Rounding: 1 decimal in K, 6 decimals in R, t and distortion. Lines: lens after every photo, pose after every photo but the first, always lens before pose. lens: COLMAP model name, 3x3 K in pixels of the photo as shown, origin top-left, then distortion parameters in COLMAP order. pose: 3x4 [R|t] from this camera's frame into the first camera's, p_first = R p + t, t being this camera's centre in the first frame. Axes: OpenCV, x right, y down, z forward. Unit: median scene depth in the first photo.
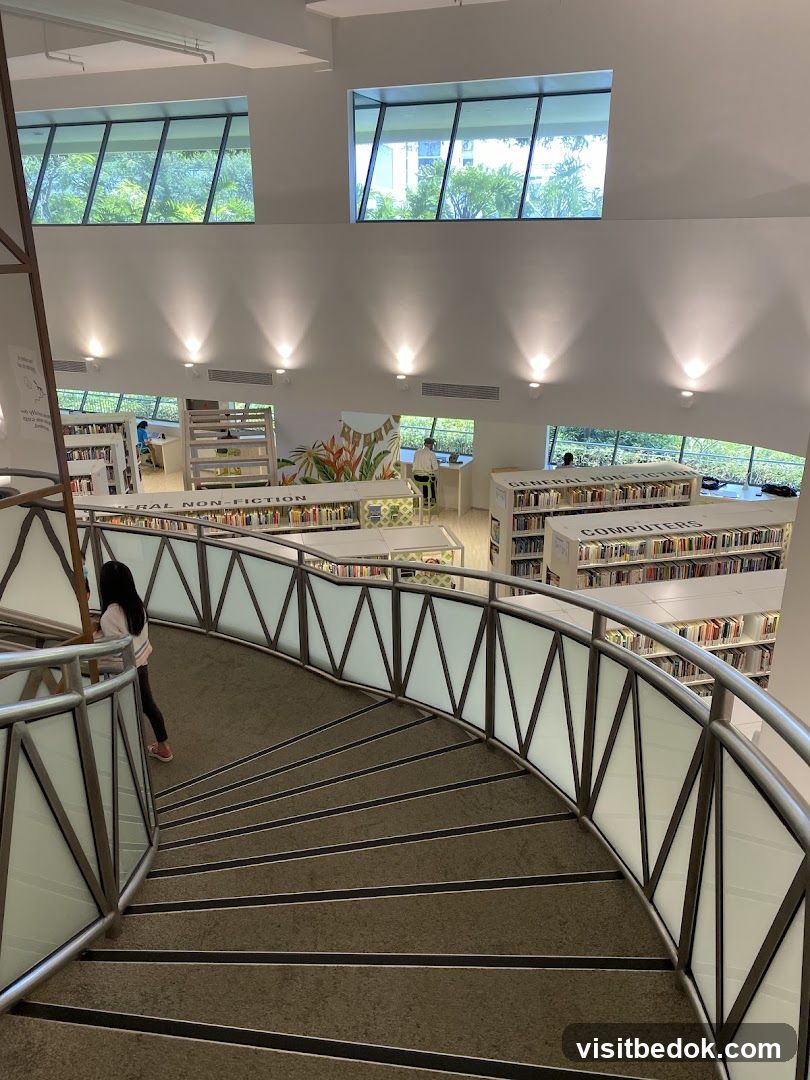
lens RADIAL K [[840.4, 0, 411.0], [0, 840.4, 540.4], [0, 0, 1]] dist [0.035900, -0.021409]
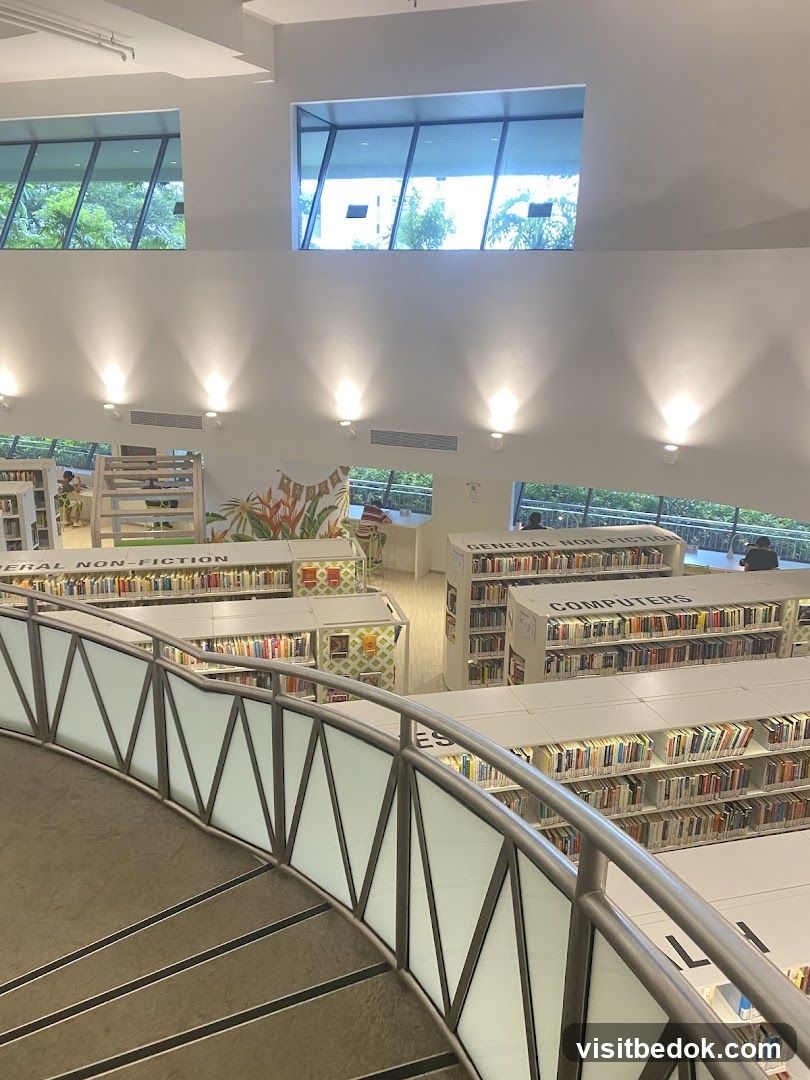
lens RADIAL K [[840.4, 0, 400.6], [0, 840.4, 536.9], [0, 0, 1]] dist [0.035900, -0.021409]
pose [[0.999515, 0.018713, 0.024875, 0.029087], [-0.016848, 0.997178, -0.073160, -0.013597], [-0.026173, 0.072706, 0.997010, 0.149380]]
